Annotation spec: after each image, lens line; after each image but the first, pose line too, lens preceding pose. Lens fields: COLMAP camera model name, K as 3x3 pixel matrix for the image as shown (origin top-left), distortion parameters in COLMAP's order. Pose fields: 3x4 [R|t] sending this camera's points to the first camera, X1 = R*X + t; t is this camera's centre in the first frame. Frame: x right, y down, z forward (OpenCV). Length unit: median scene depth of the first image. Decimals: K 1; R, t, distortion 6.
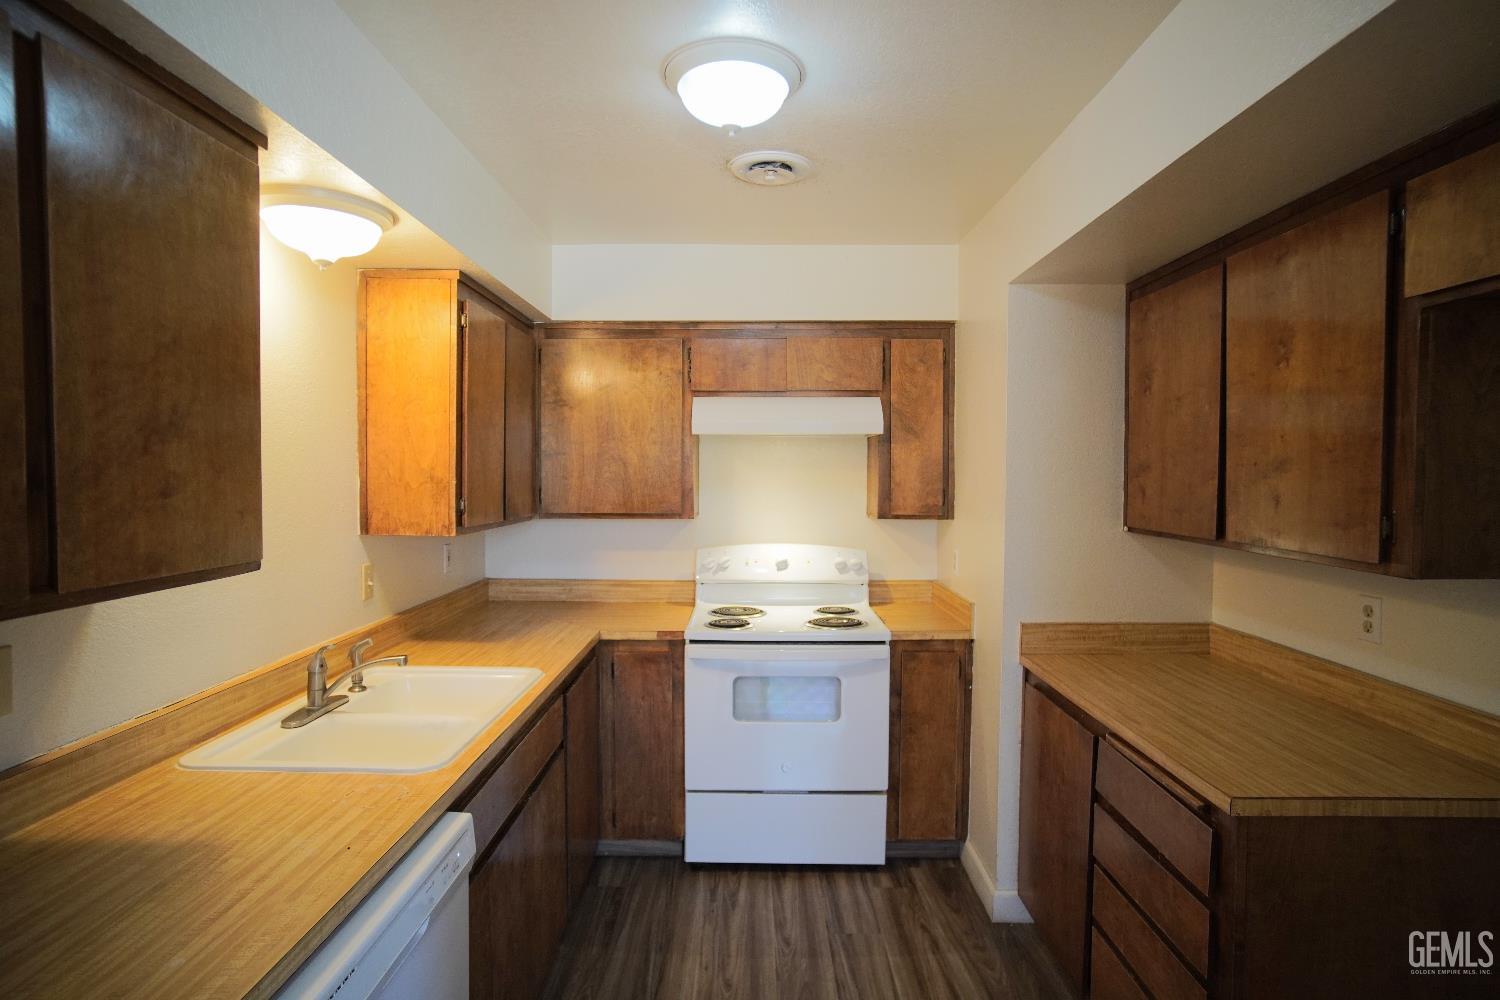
lens RADIAL K [[806.3, 0, 750.4], [0, 806.3, 498.2], [0, 0, 1]] dist [-0.062931, 0.043403]
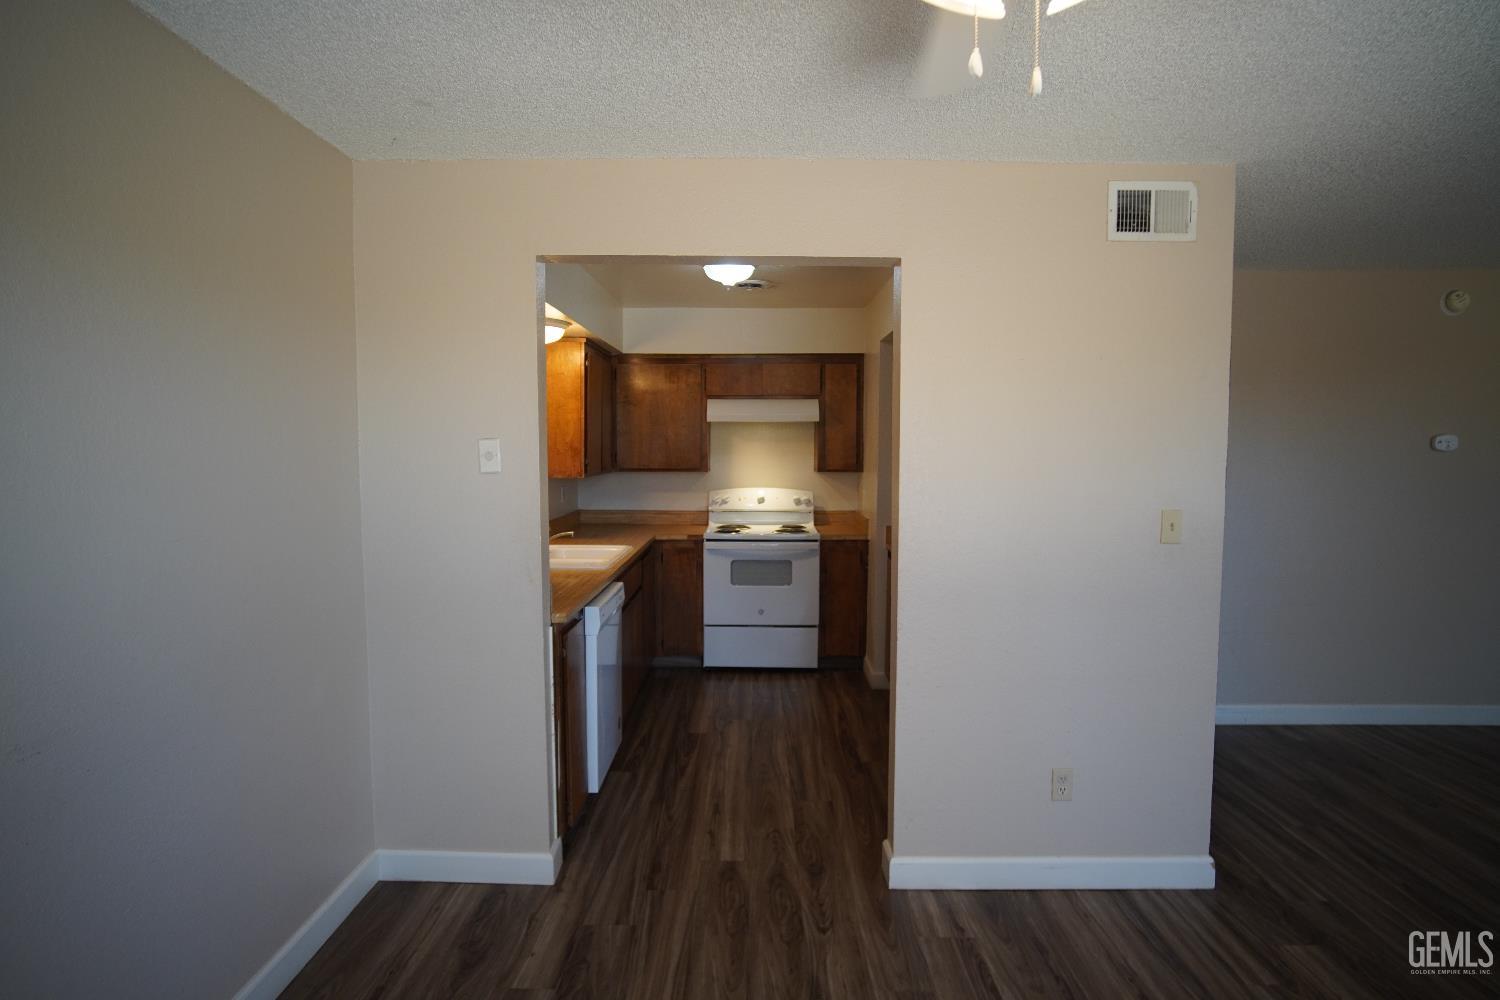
lens RADIAL K [[806.3, 0, 750.4], [0, 806.3, 498.2], [0, 0, 1]] dist [-0.062931, 0.043403]
pose [[0.999988, -0.000220, -0.004905, 0.028817], [0.000400, 0.999326, 0.036718, 0.020665], [0.004894, -0.036719, 0.999314, -0.731993]]
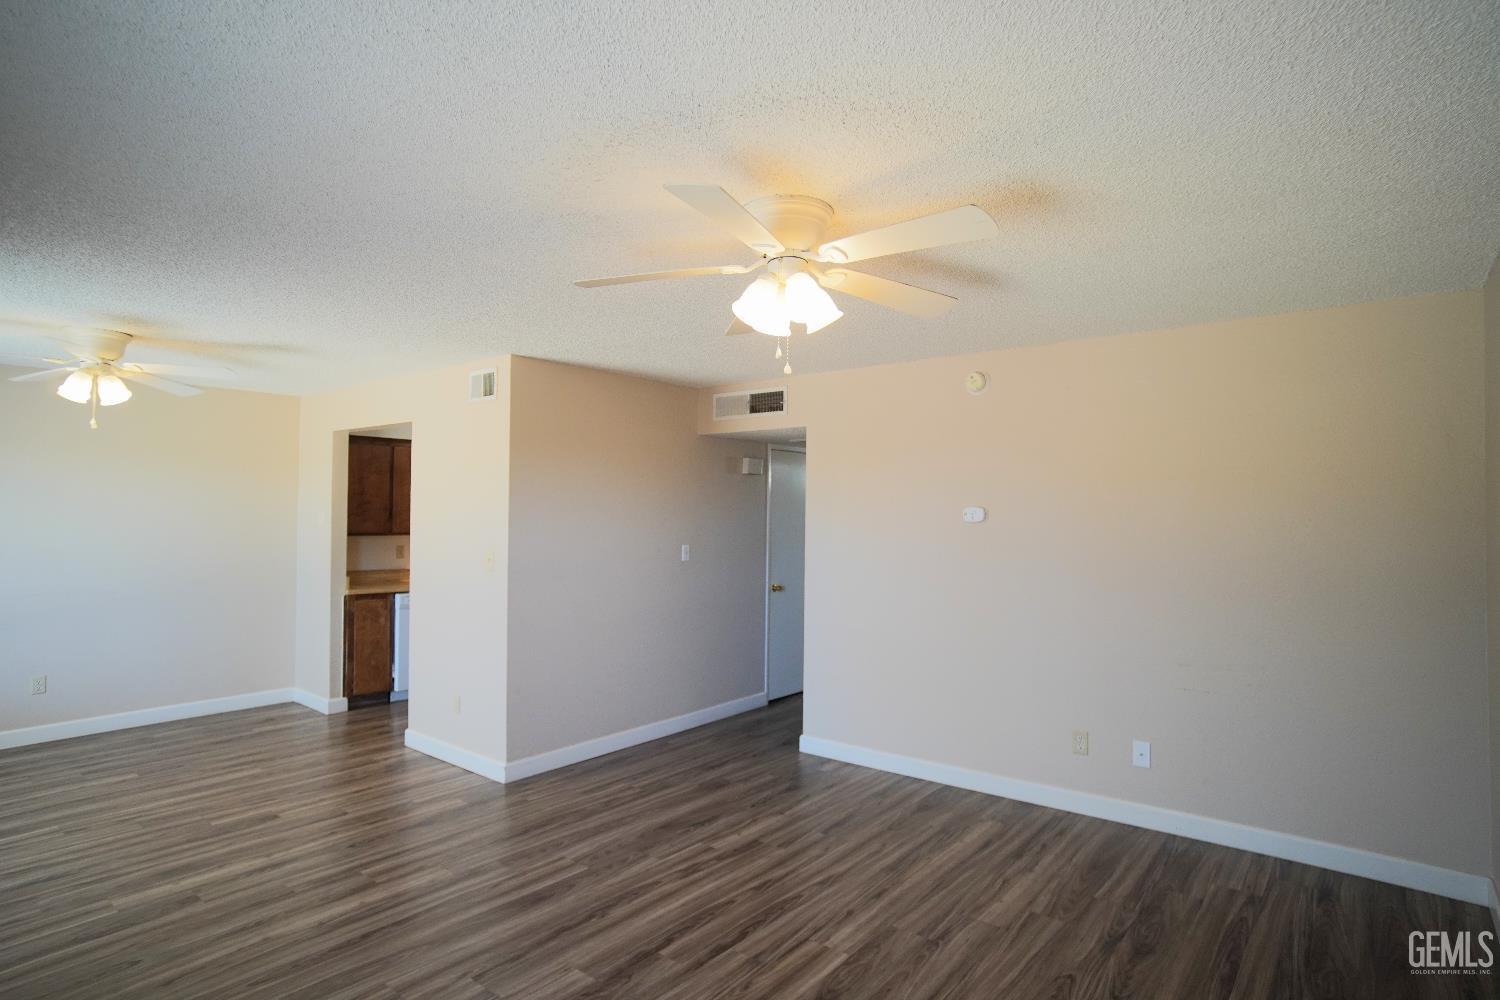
lens RADIAL K [[806.3, 0, 750.4], [0, 806.3, 498.2], [0, 0, 1]] dist [-0.062931, 0.043403]
pose [[0.780908, -0.009370, -0.624575, 1.804999], [-0.025656, 0.998563, -0.047057, 0.024344], [0.624119, 0.052771, 0.779546, -0.749445]]
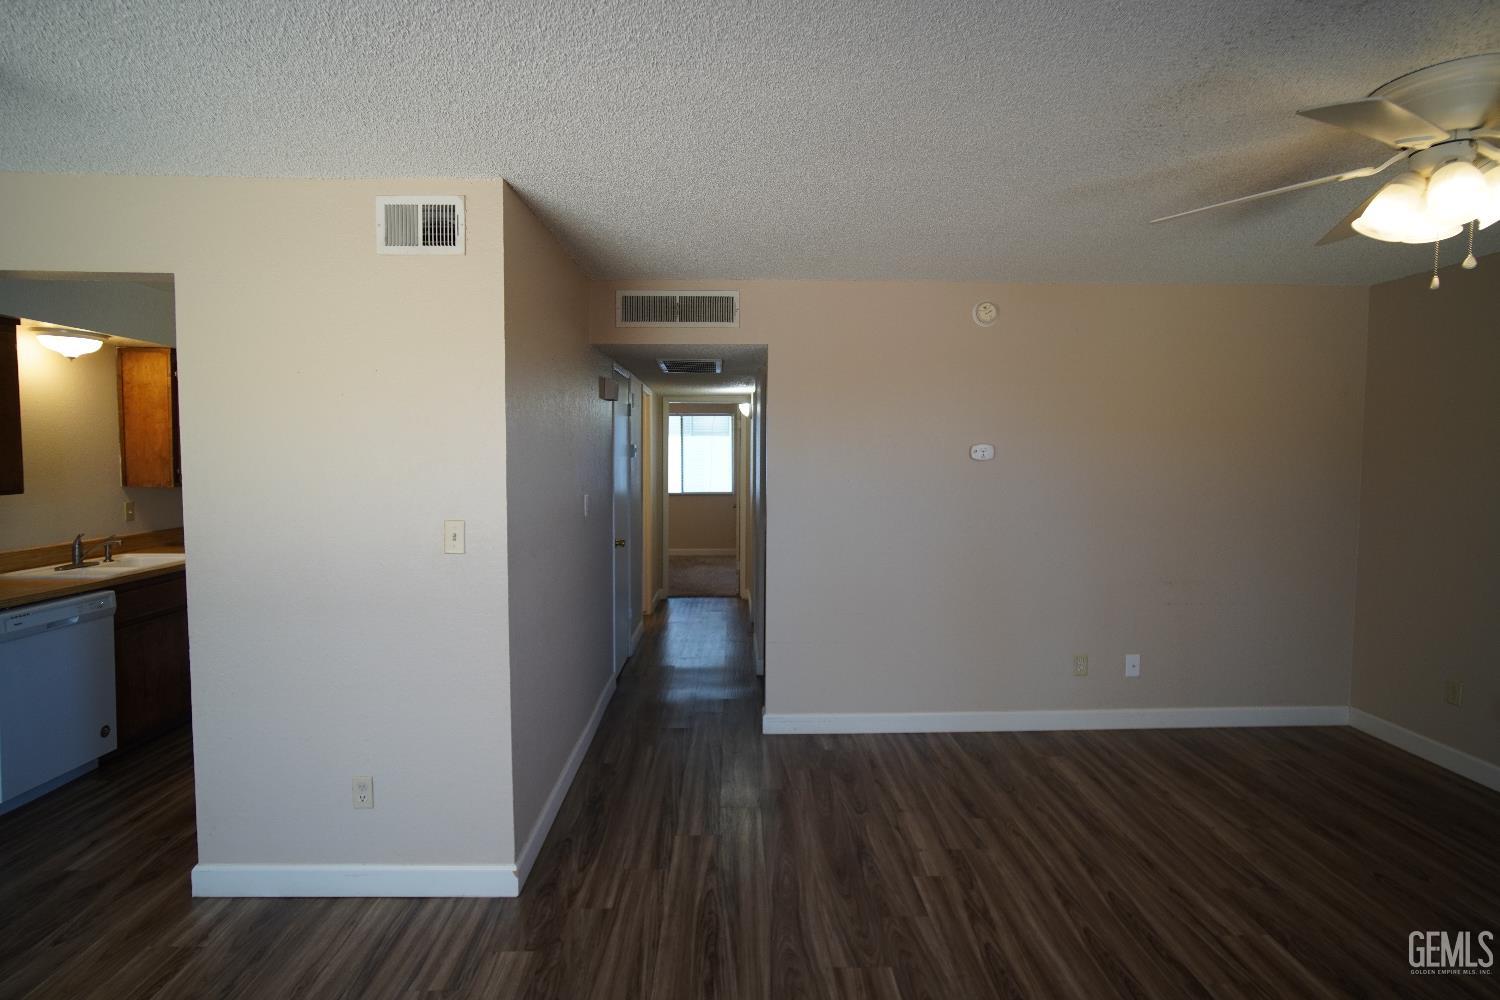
lens RADIAL K [[806.3, 0, 750.4], [0, 806.3, 498.2], [0, 0, 1]] dist [-0.062931, 0.043403]
pose [[0.999644, -0.000528, 0.026657, 0.777941], [-0.000230, 0.999597, 0.028402, 0.016086], [-0.026661, -0.028398, 0.999241, -0.749555]]
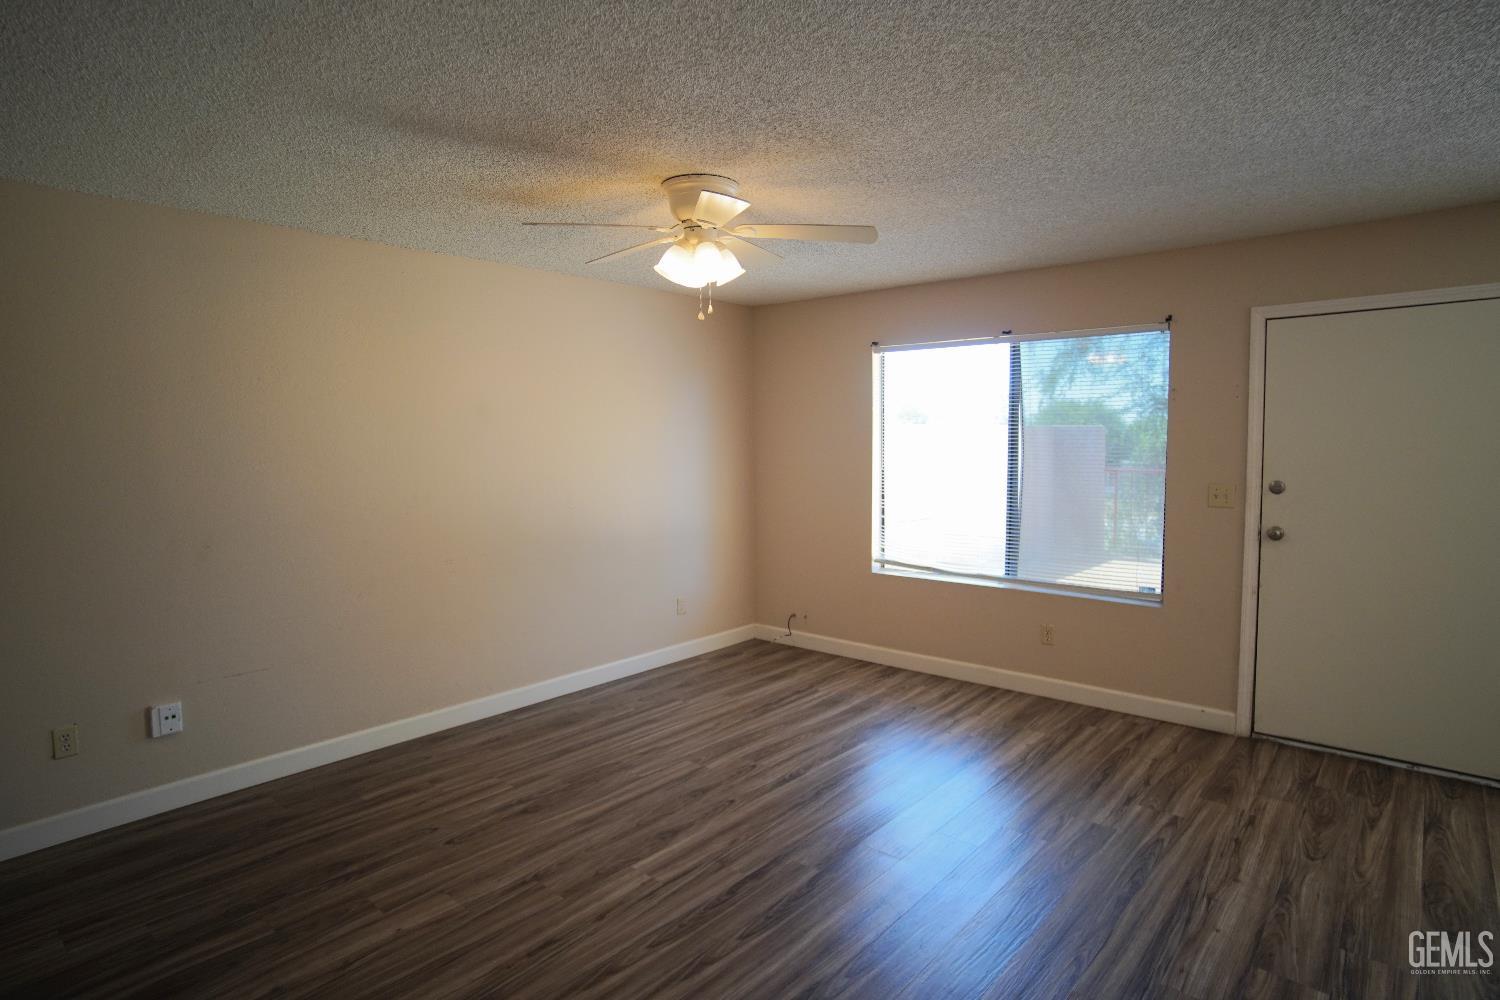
lens RADIAL K [[806.3, 0, 750.4], [0, 806.3, 498.2], [0, 0, 1]] dist [-0.062931, 0.043403]
pose [[-0.759690, -0.043175, 0.648851, 0.659665], [0.028935, 0.994561, 0.100057, -0.014474], [-0.649642, 0.094787, -0.754308, 0.591924]]
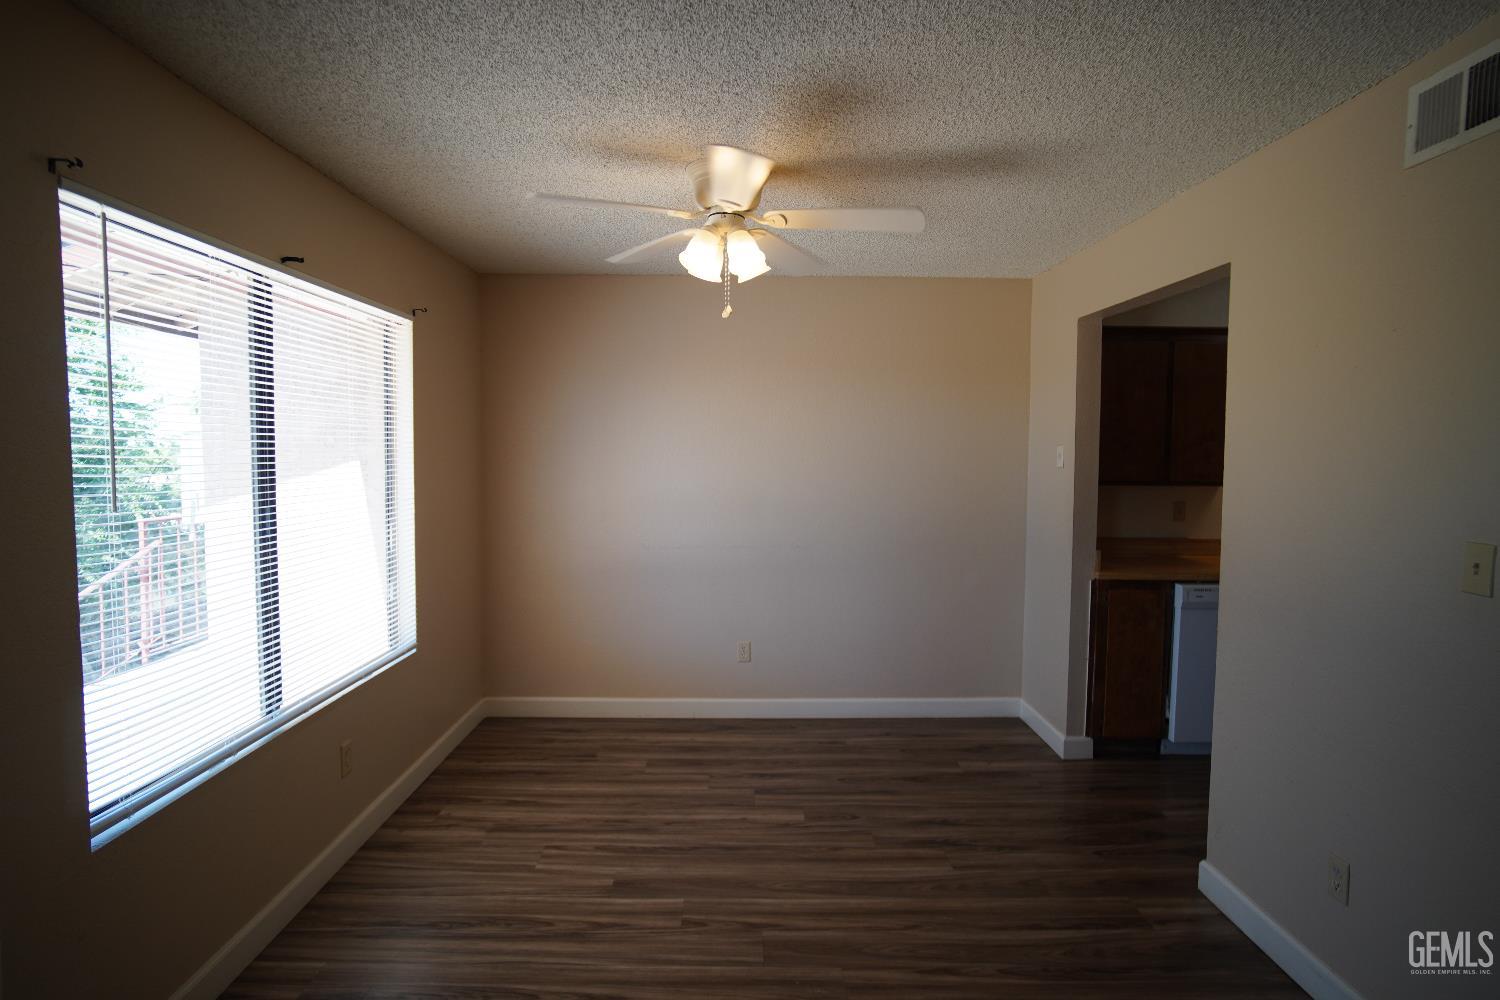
lens RADIAL K [[806.3, 0, 750.4], [0, 806.3, 498.2], [0, 0, 1]] dist [-0.062931, 0.043403]
pose [[0.020438, 0.055254, -0.998263, 1.023022], [-0.037720, 0.997803, 0.054457, 0.022534], [0.999079, 0.036542, 0.022477, -0.400728]]
